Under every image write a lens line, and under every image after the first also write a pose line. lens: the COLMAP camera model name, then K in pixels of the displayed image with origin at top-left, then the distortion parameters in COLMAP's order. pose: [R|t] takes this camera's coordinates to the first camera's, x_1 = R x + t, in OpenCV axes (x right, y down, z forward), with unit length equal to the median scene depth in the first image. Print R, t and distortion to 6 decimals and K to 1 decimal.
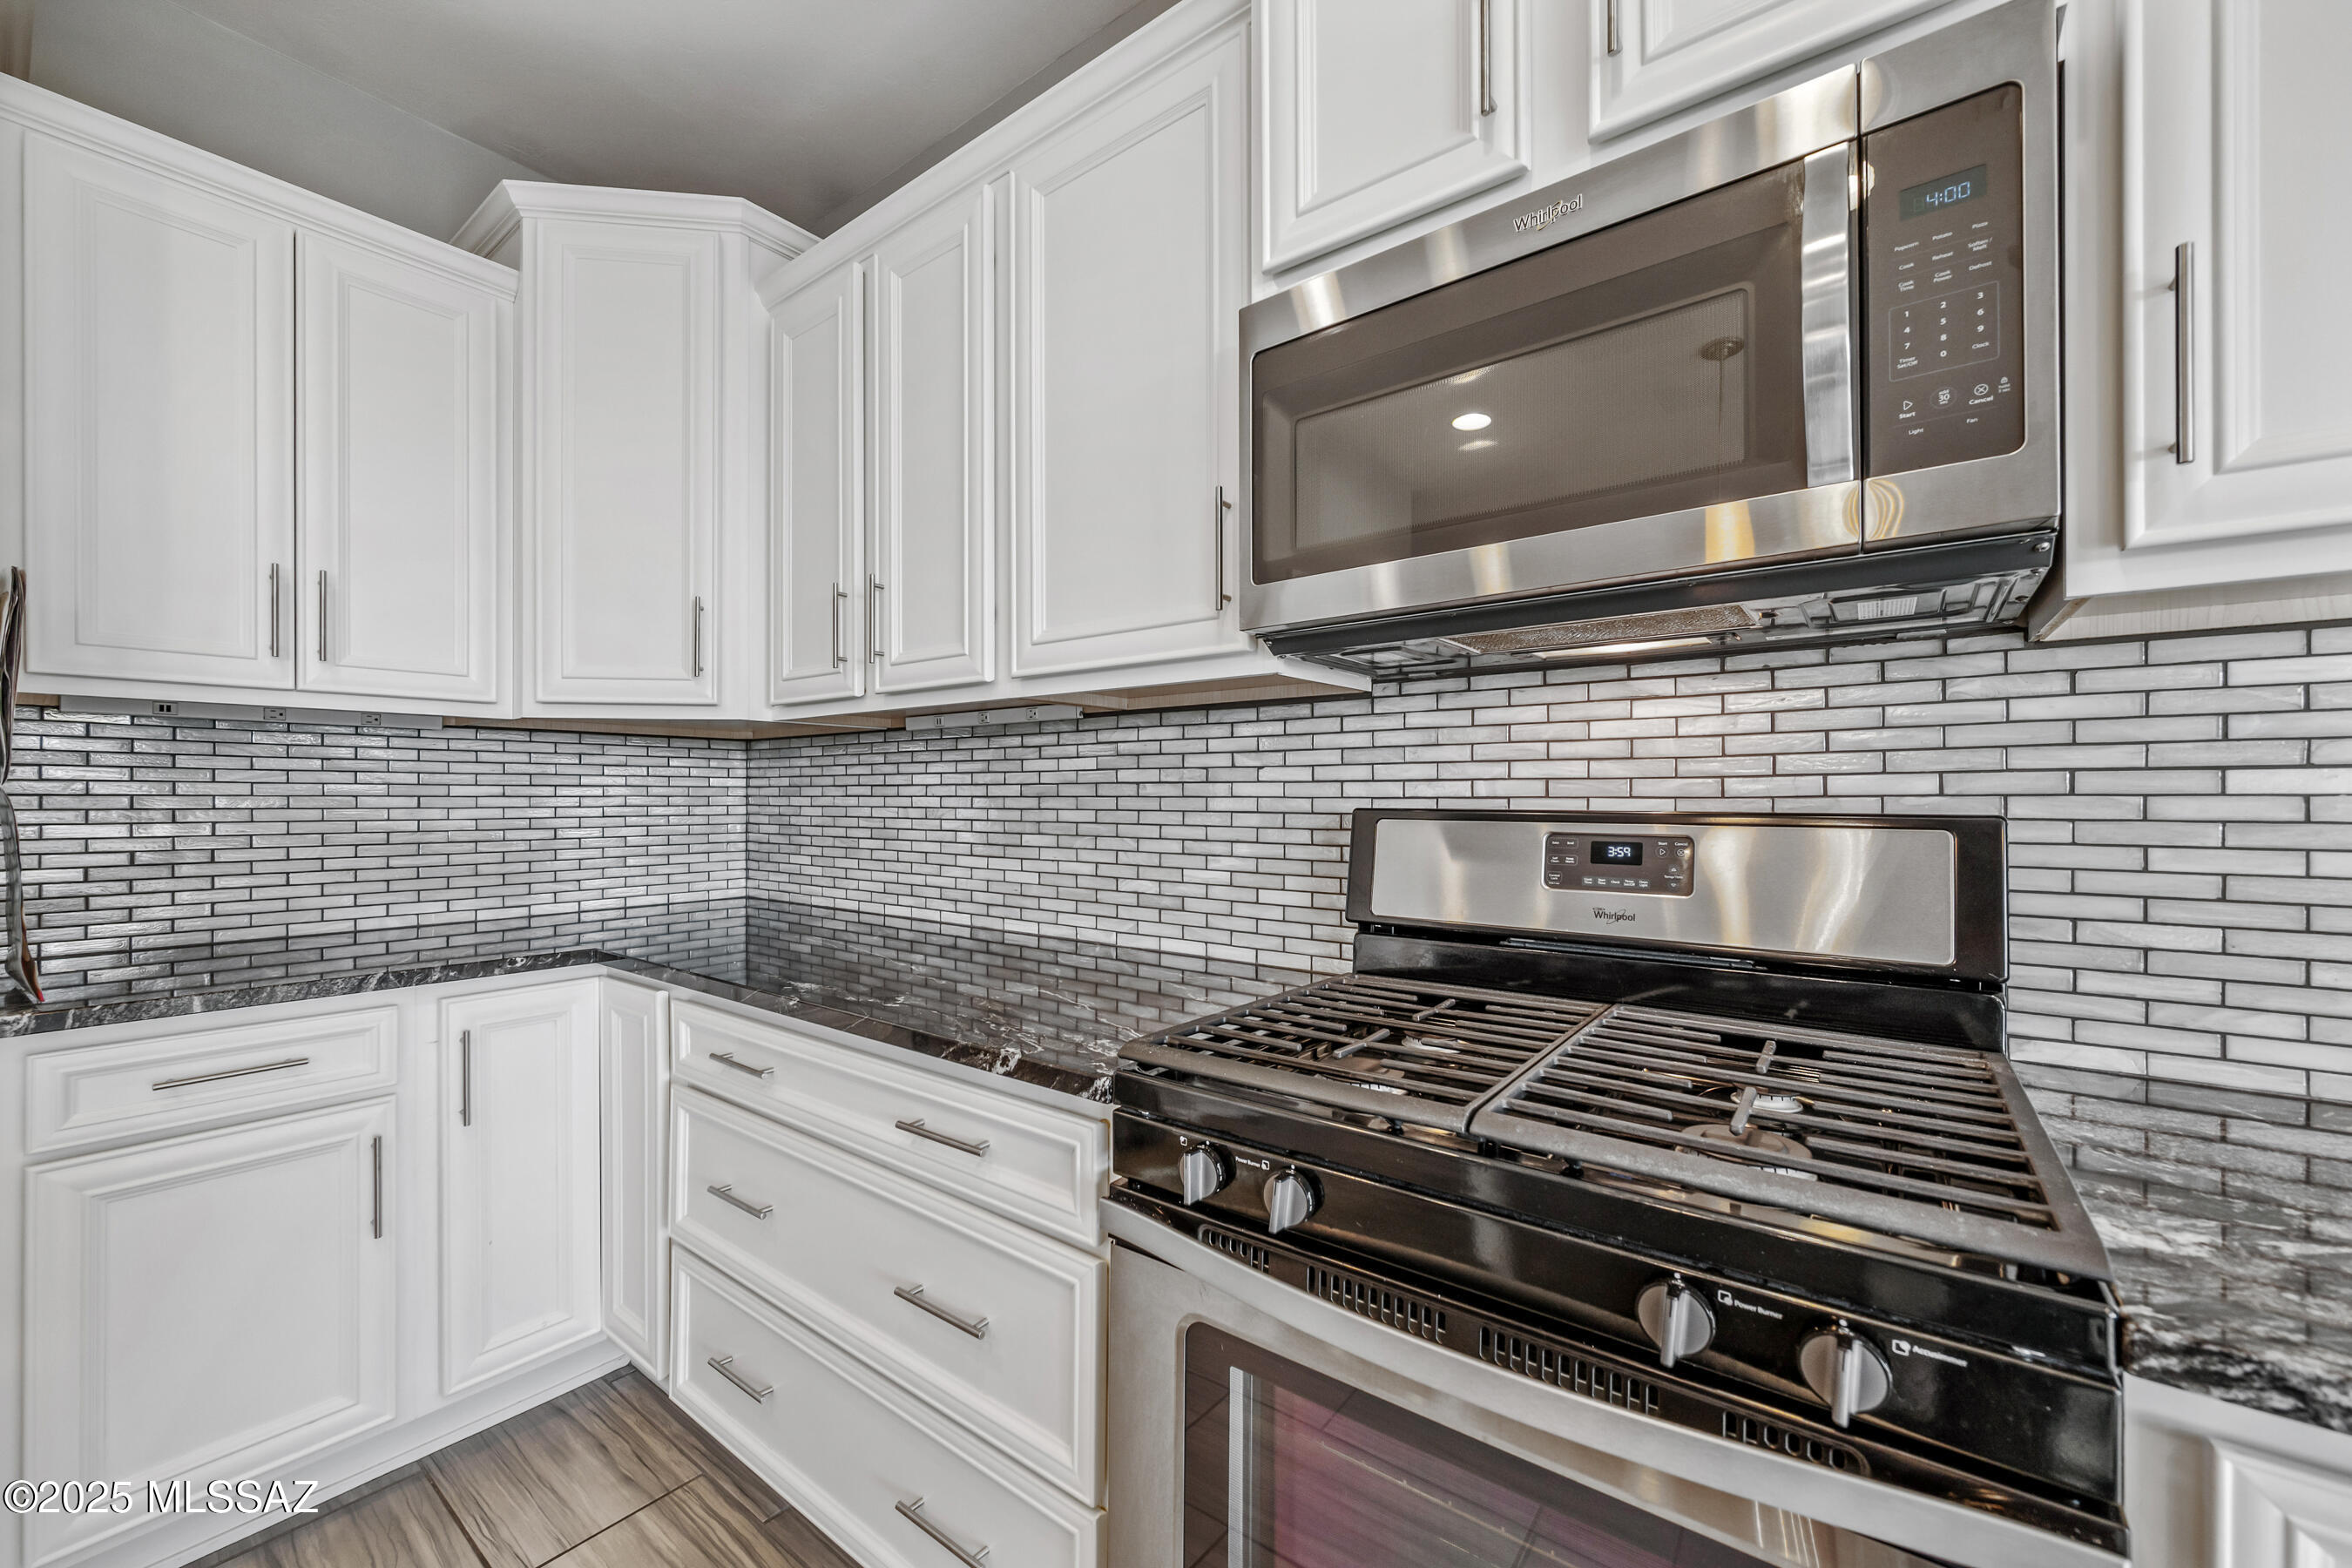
lens RADIAL K [[921.2, 0, 1173.6], [0, 921.2, 798.0], [0, 0, 1]] dist [-0.004467, 0.001625]
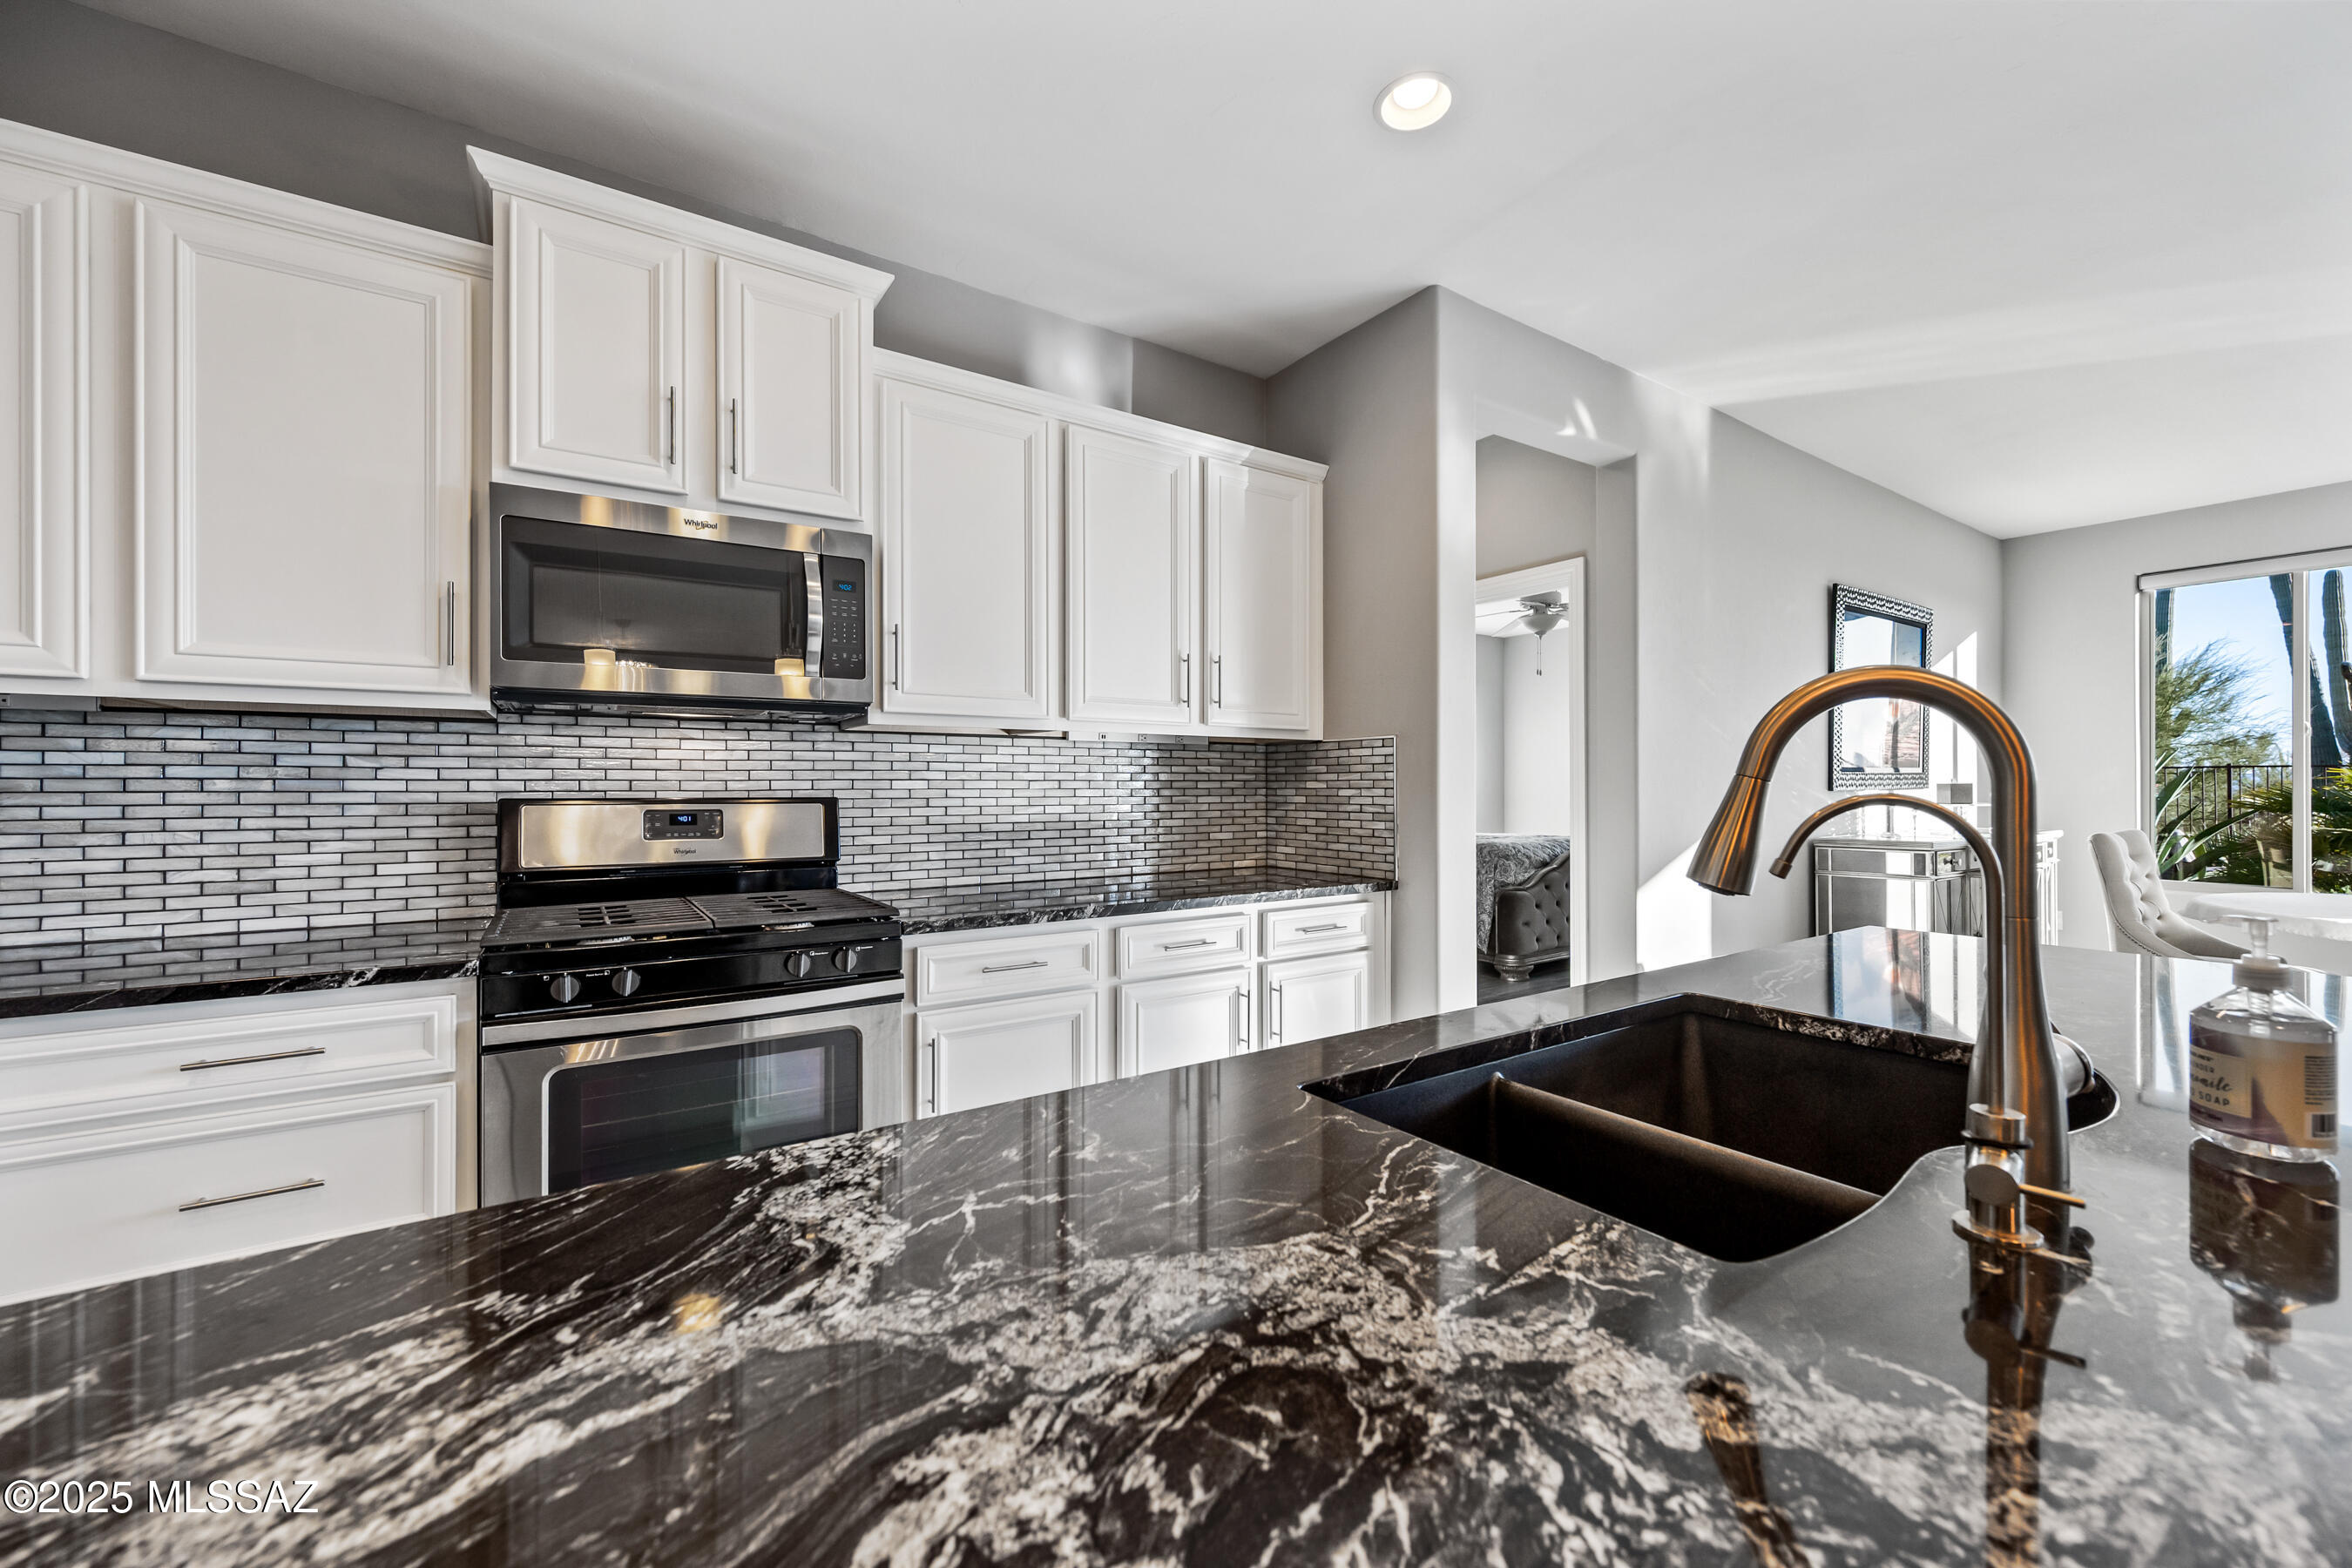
lens RADIAL K [[921.2, 0, 1179.4], [0, 921.2, 782.3], [0, 0, 1]] dist [-0.004467, 0.001625]
pose [[0.316899, 0.003790, 0.948452, -0.822439], [0.000625, 0.999991, -0.004205, -0.007986], [-0.948459, 0.001925, 0.316894, -0.485416]]
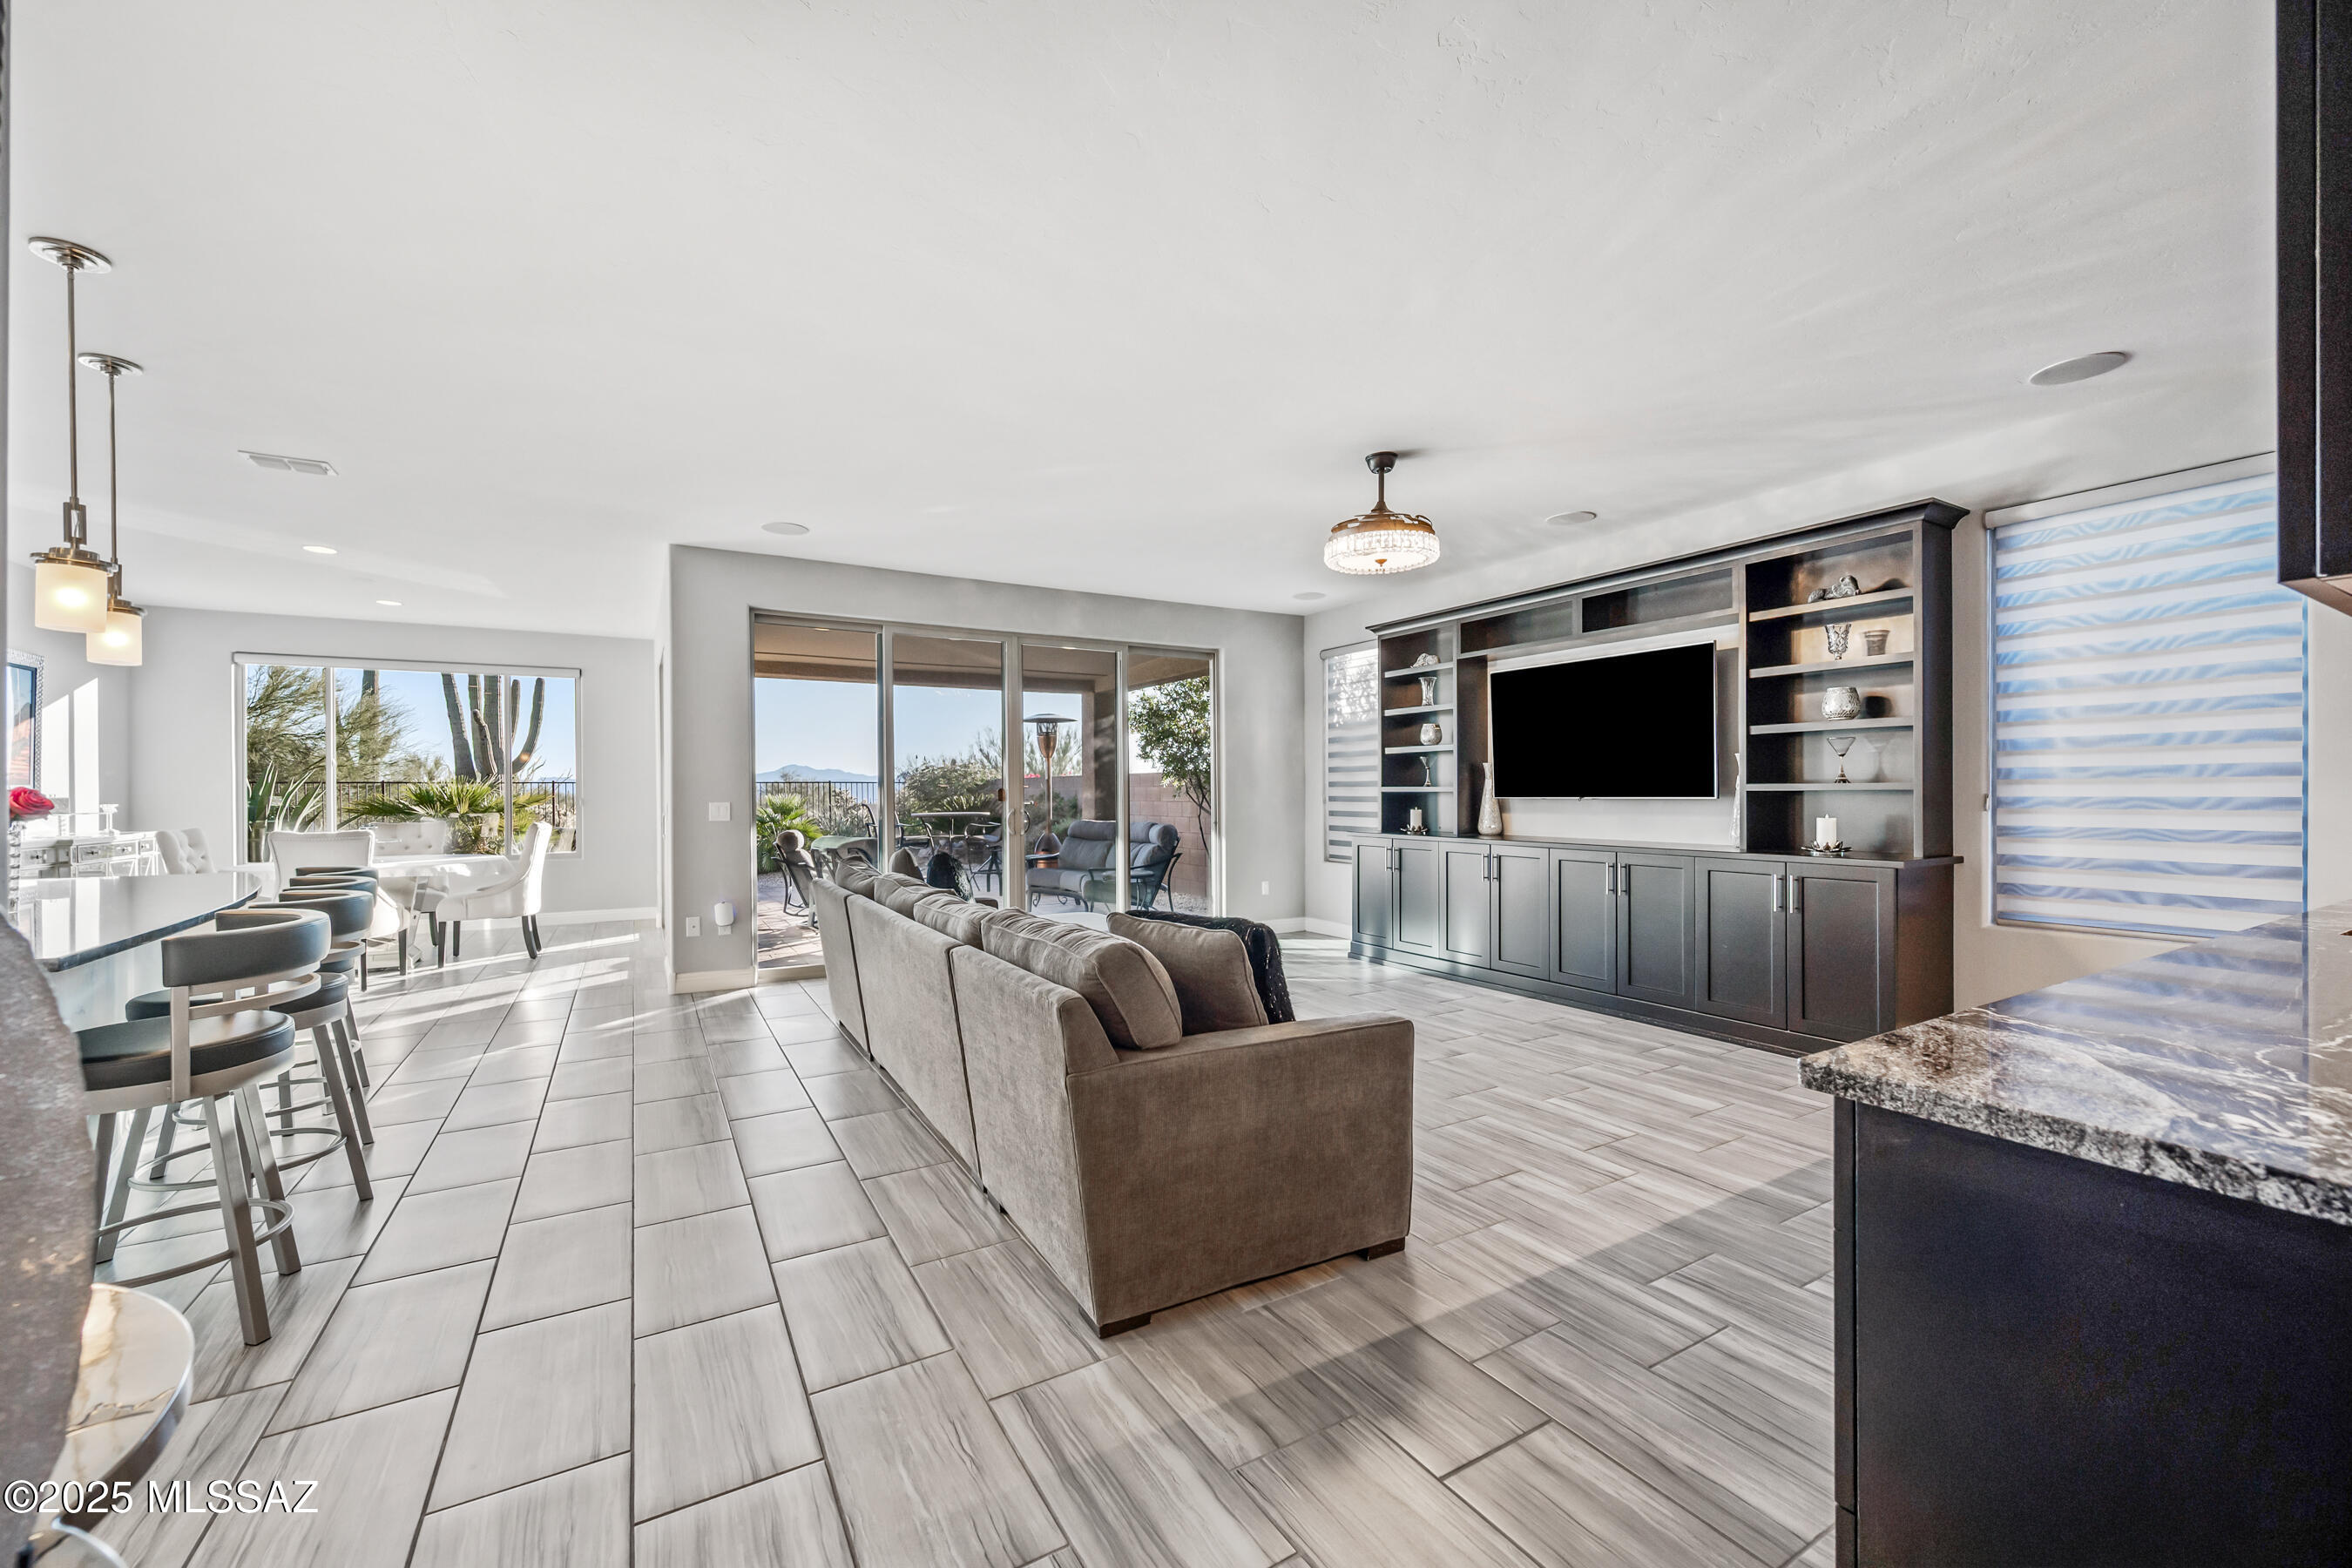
lens RADIAL K [[921.2, 0, 1175.8], [0, 921.2, 789.4], [0, 0, 1]] dist [-0.004467, 0.001625]
pose [[-0.926336, 0.006491, 0.376643, -2.998854], [0.006438, 0.999978, -0.001400, -0.015391], [-0.376644, 0.001128, -0.926357, -0.139189]]
